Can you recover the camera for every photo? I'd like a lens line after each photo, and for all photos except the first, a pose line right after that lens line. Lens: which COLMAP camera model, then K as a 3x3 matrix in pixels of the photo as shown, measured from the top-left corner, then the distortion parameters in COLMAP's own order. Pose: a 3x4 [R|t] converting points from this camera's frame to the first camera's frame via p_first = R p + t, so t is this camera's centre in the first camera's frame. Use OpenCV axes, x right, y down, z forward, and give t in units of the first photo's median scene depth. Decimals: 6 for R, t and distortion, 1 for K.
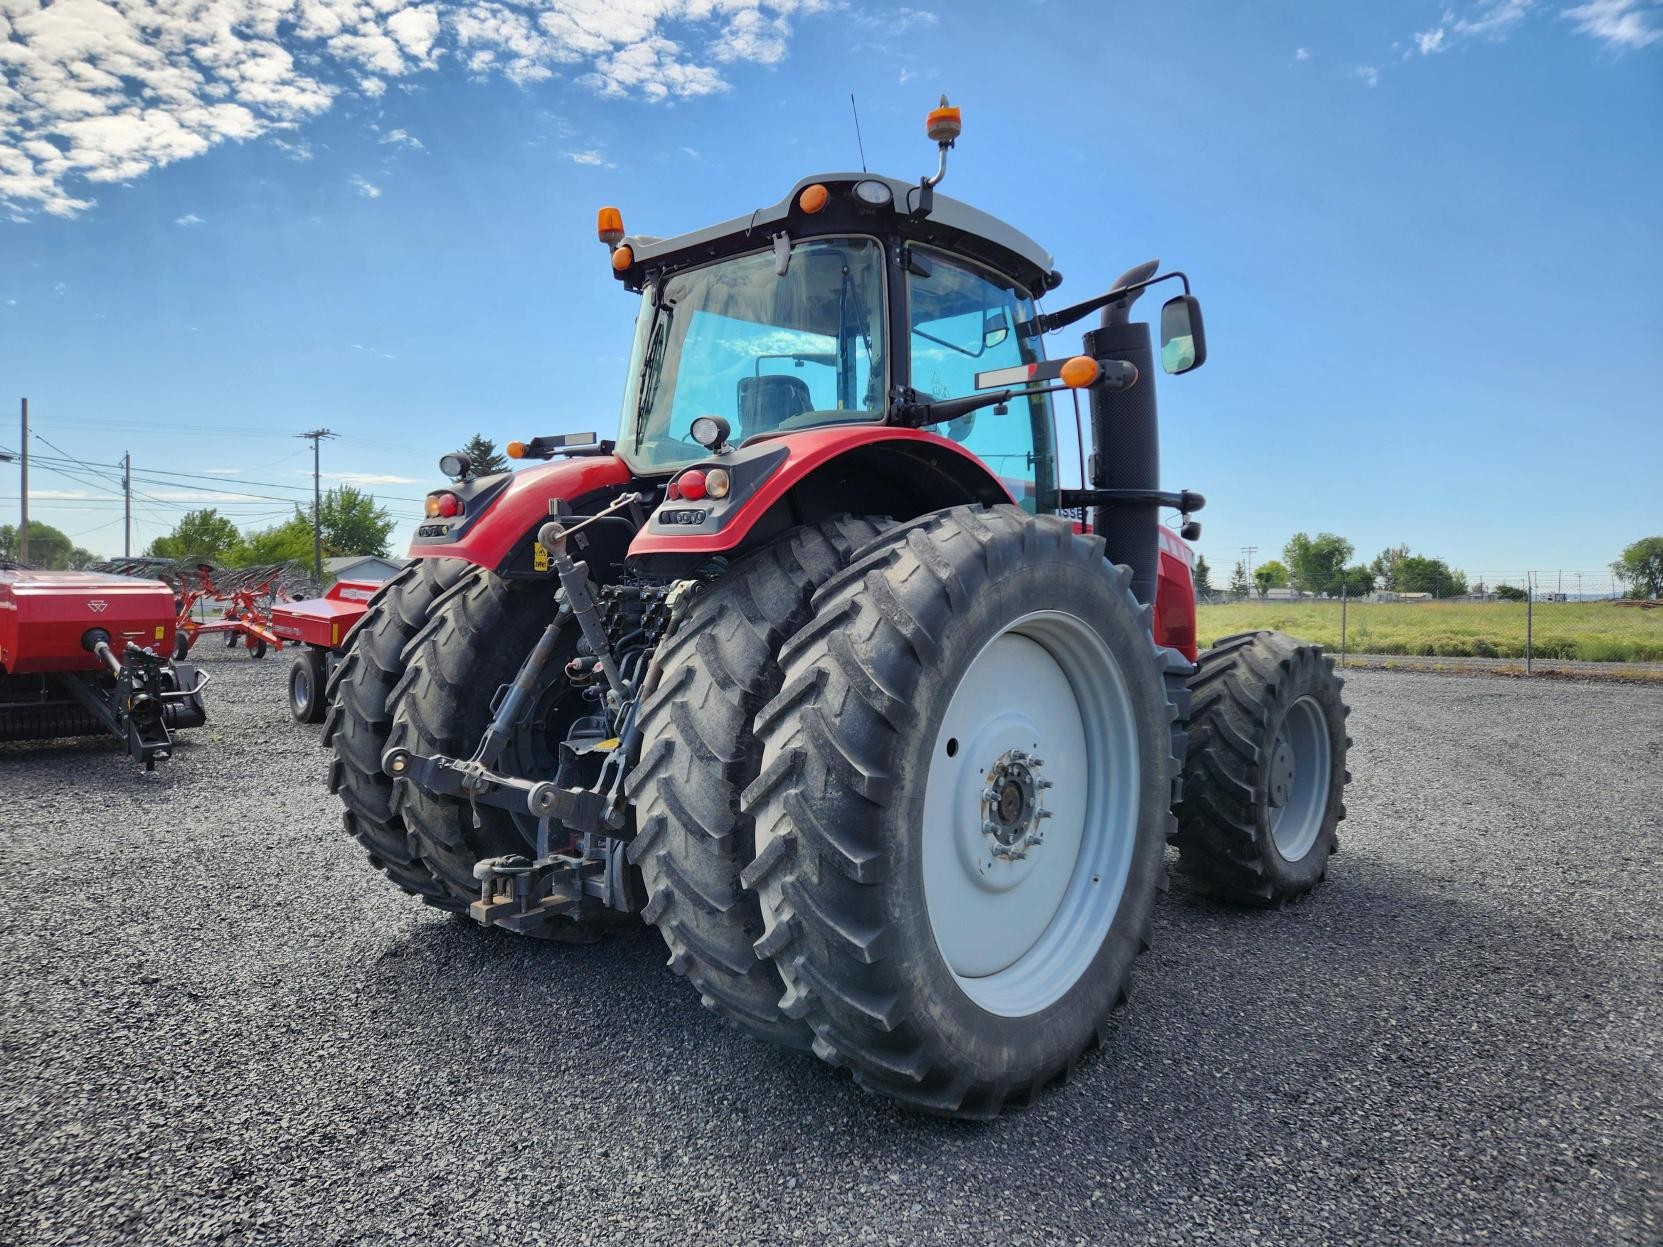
lens RADIAL K [[1101.0, 0, 828.7], [0, 1101.0, 624.5], [0, 0, 1]] dist [0.061955, -0.048930]
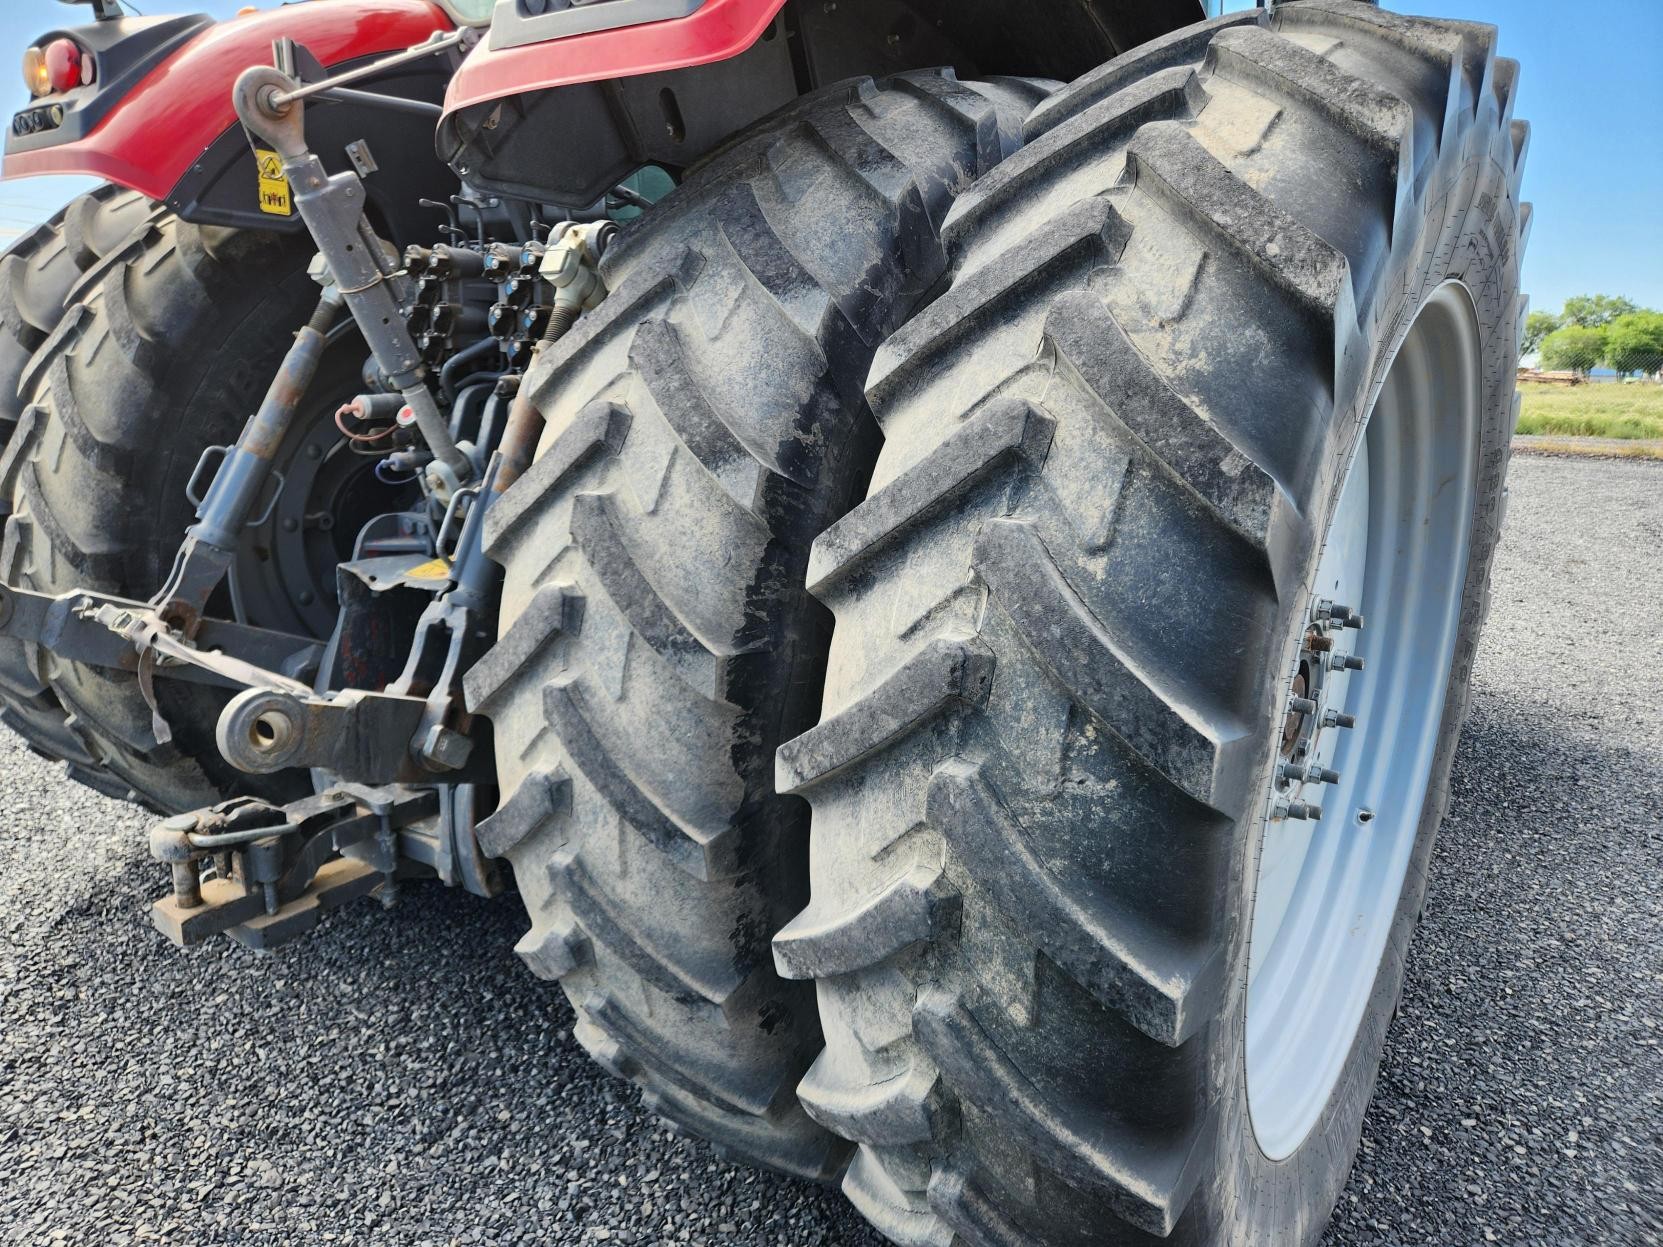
lens RADIAL K [[1101.0, 0, 814.1], [0, 1101.0, 623.8], [0, 0, 1]] dist [0.061955, -0.048930]
pose [[0.994843, -0.007219, 0.101167, -0.091141], [-0.013598, 0.978966, 0.203572, 0.031301], [-0.100509, -0.203897, 0.973819, 0.561318]]
